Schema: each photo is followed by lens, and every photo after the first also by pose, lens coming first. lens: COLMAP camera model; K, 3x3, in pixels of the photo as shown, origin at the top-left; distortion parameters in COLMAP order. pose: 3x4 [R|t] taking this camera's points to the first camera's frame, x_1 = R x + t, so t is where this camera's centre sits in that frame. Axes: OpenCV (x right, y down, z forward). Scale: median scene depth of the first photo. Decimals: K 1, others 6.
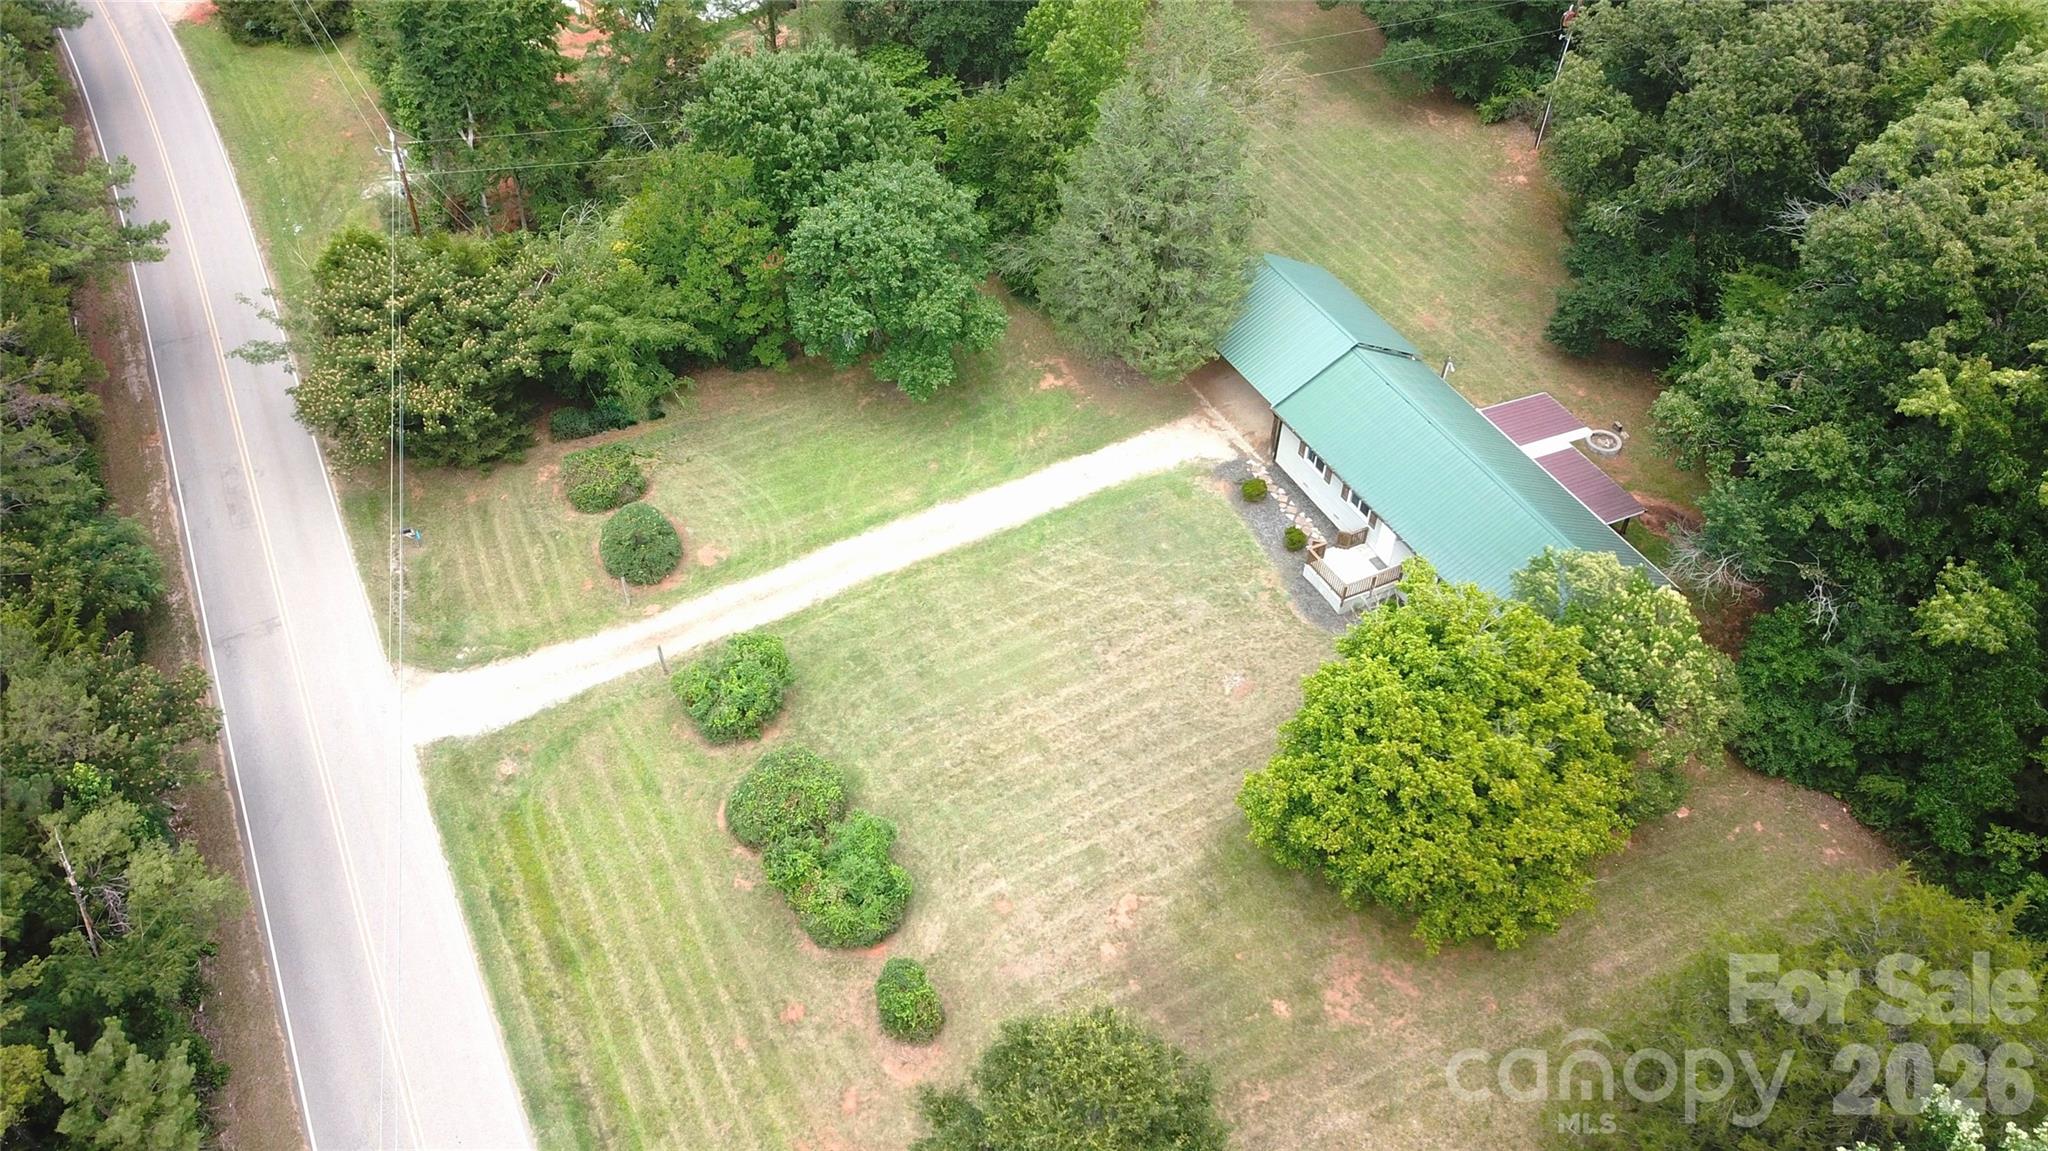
lens RADIAL K [[1523.6, 0, 1023.9], [0, 1523.6, 590.8], [0, 0, 1]] dist [0.027452, -0.030135]
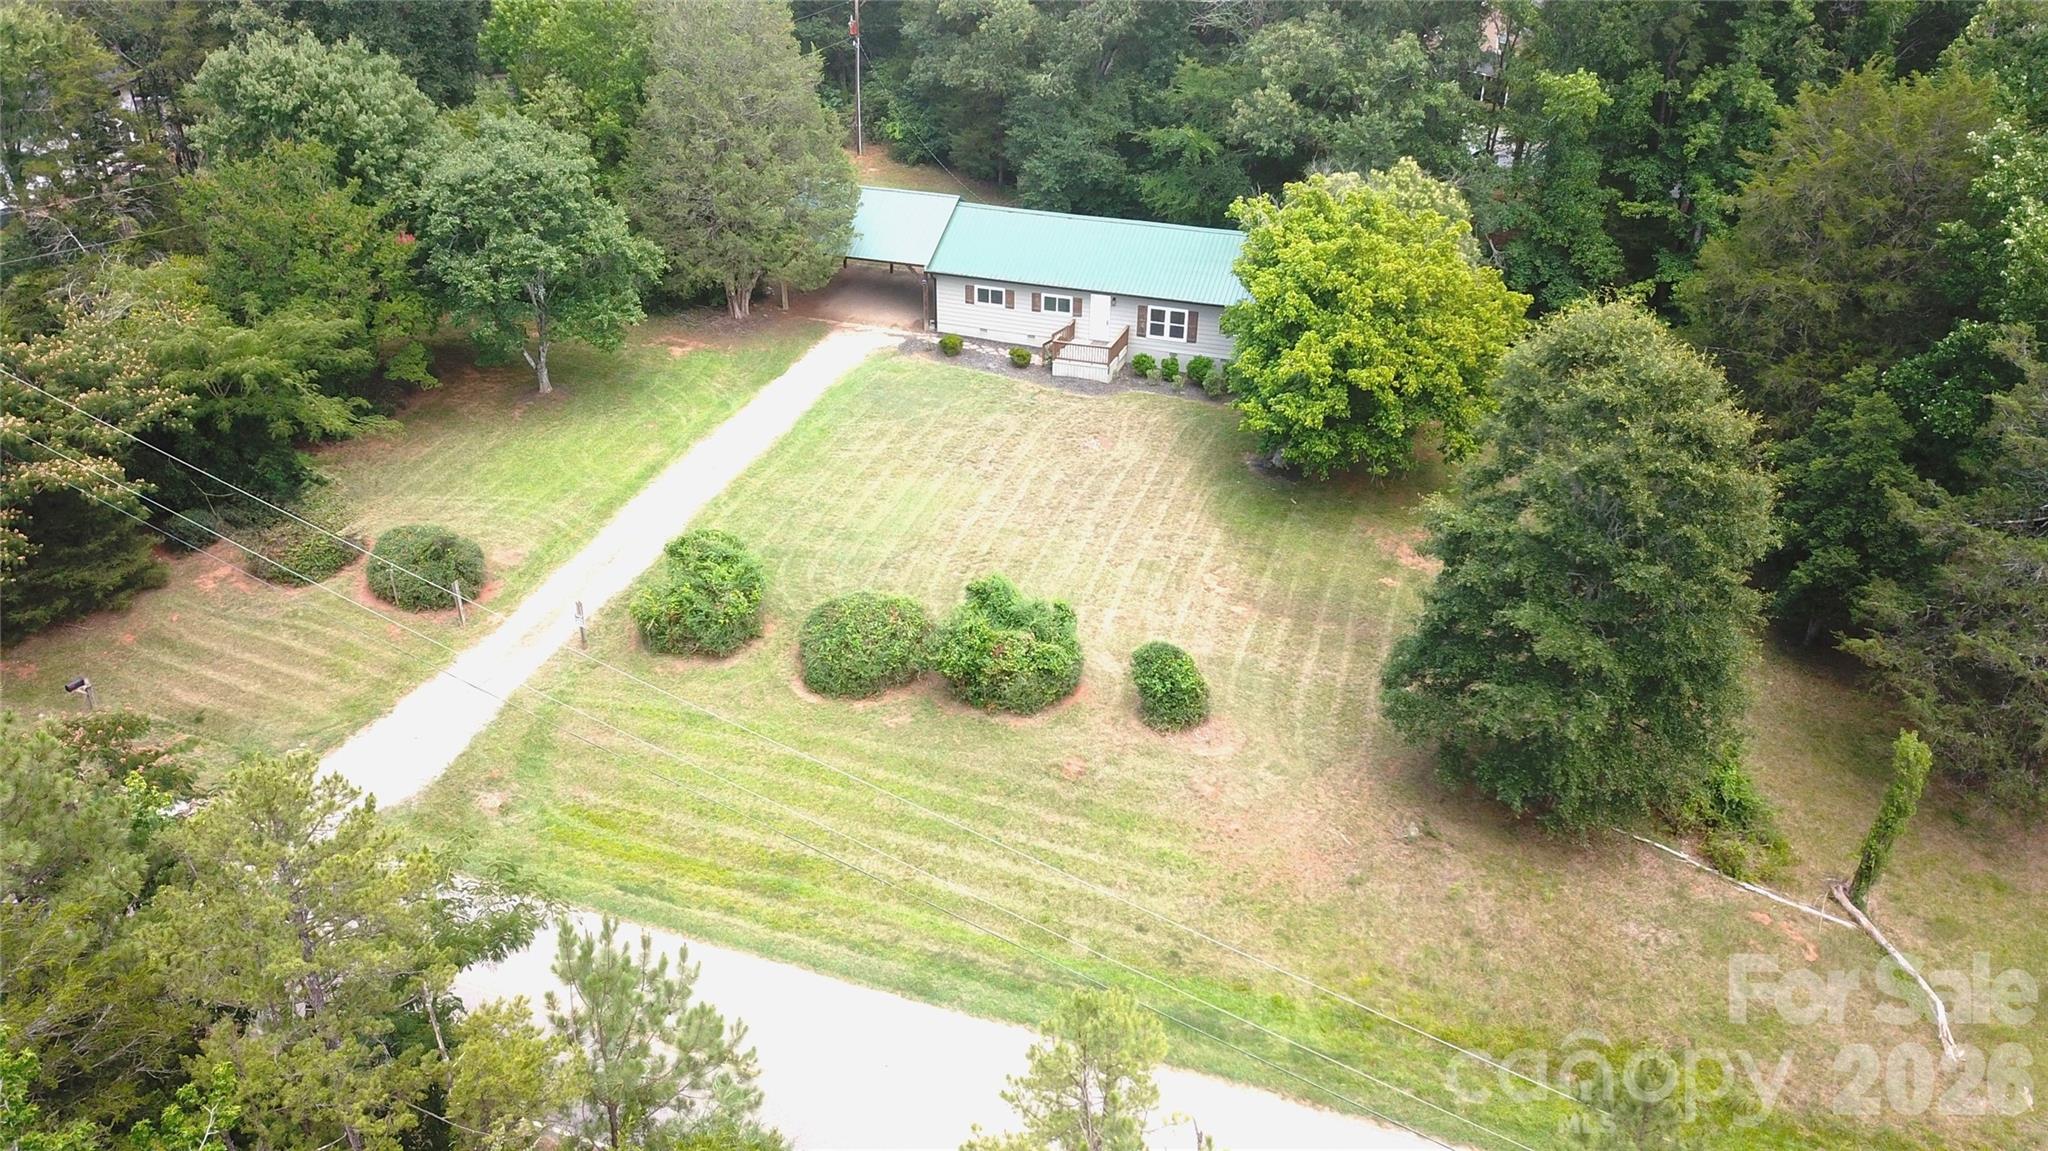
lens RADIAL K [[1523.6, 0, 1024.5], [0, 1523.6, 569.6], [0, 0, 1]] dist [0.027452, -0.030135]
pose [[0.720497, -0.344196, 0.602007, -0.534412], [0.492679, 0.865000, -0.095089, 0.207091], [-0.488007, 0.365108, 0.792808, 0.254943]]
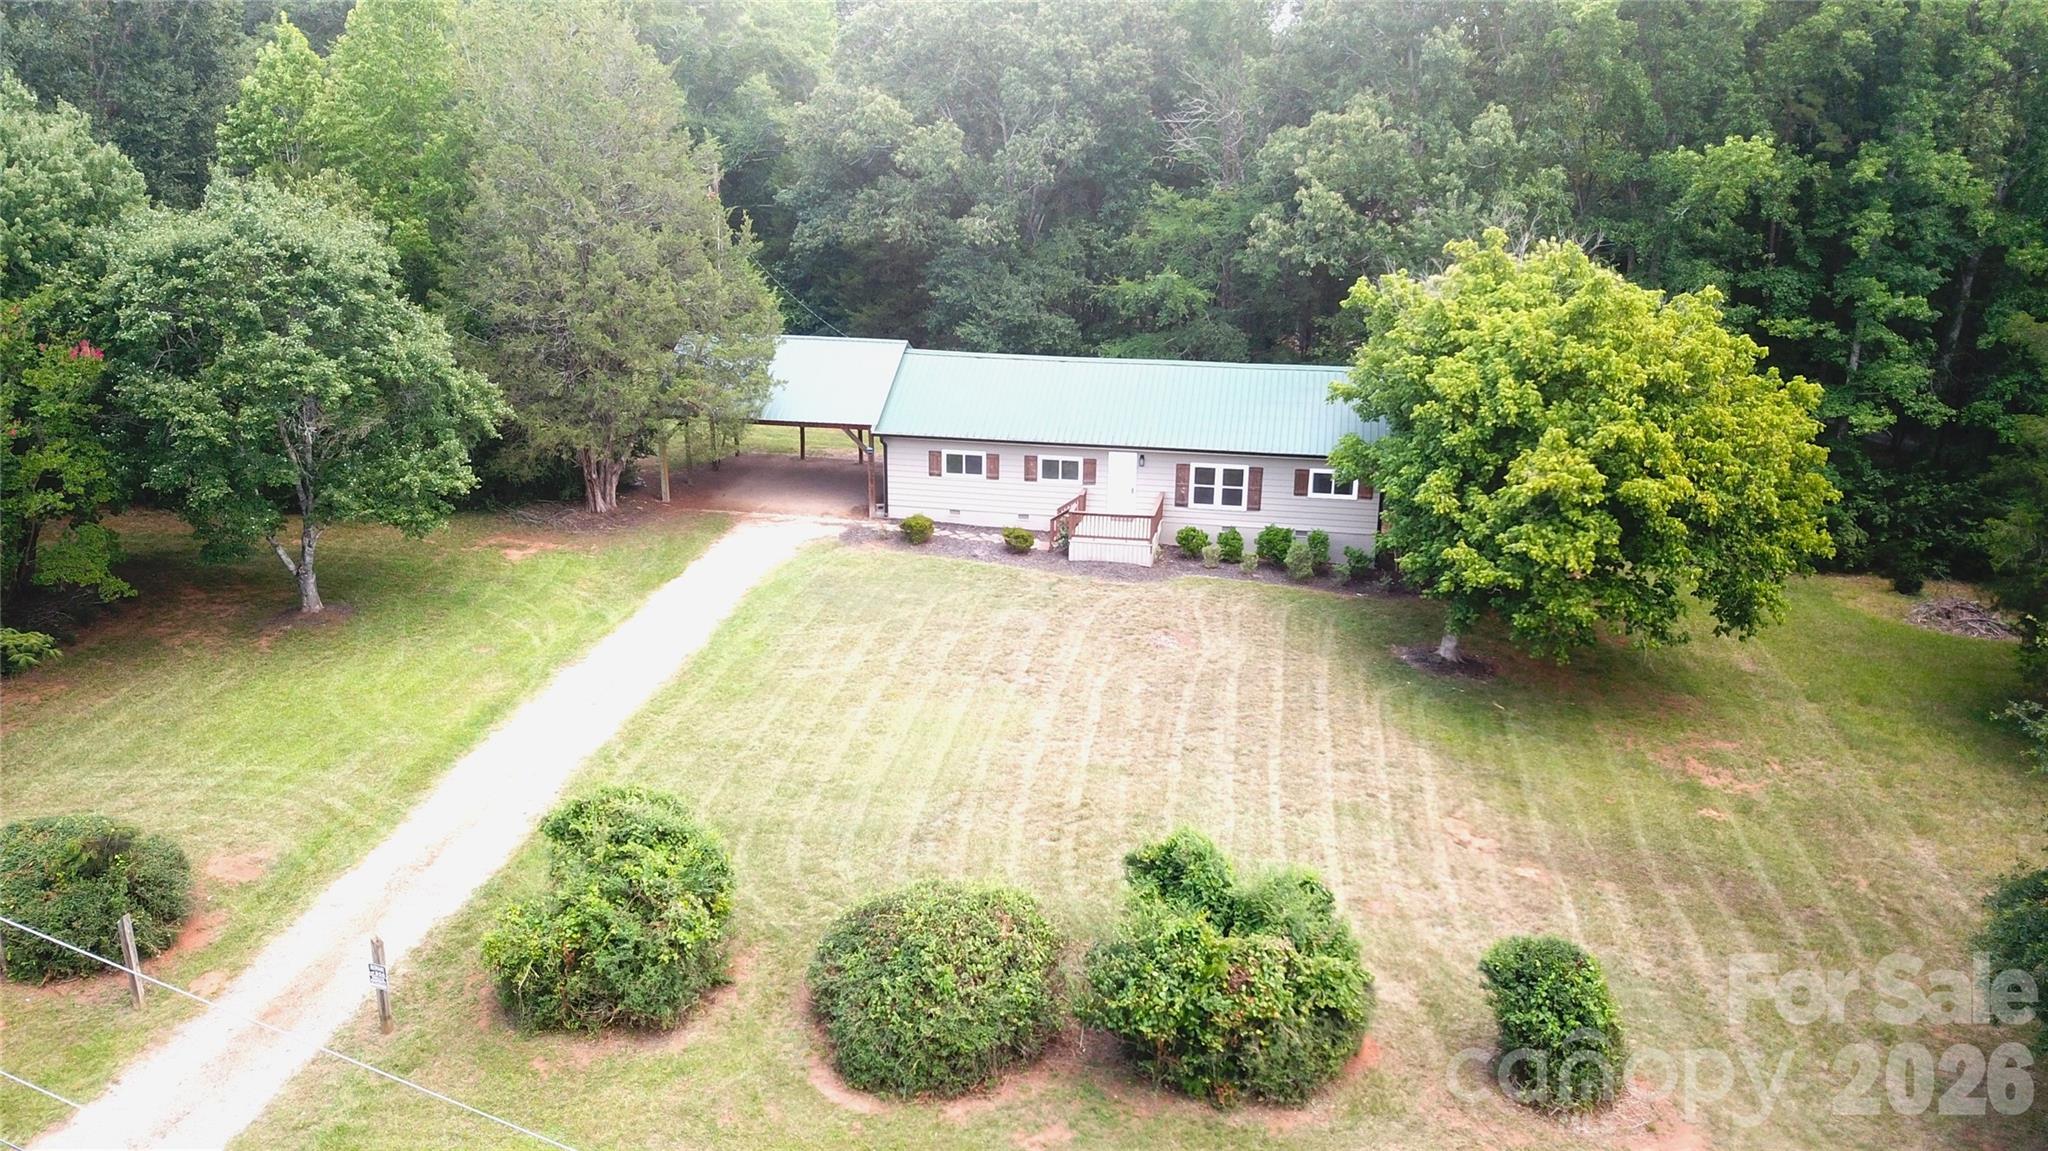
lens RADIAL K [[1523.6, 0, 1008.4], [0, 1523.6, 585.7], [0, 0, 1]] dist [0.027452, -0.030135]
pose [[0.621500, -0.258335, 0.739595, -0.403298], [0.555540, 0.810973, -0.183568, 0.125356], [-0.552370, 0.524962, 0.647535, 0.591641]]
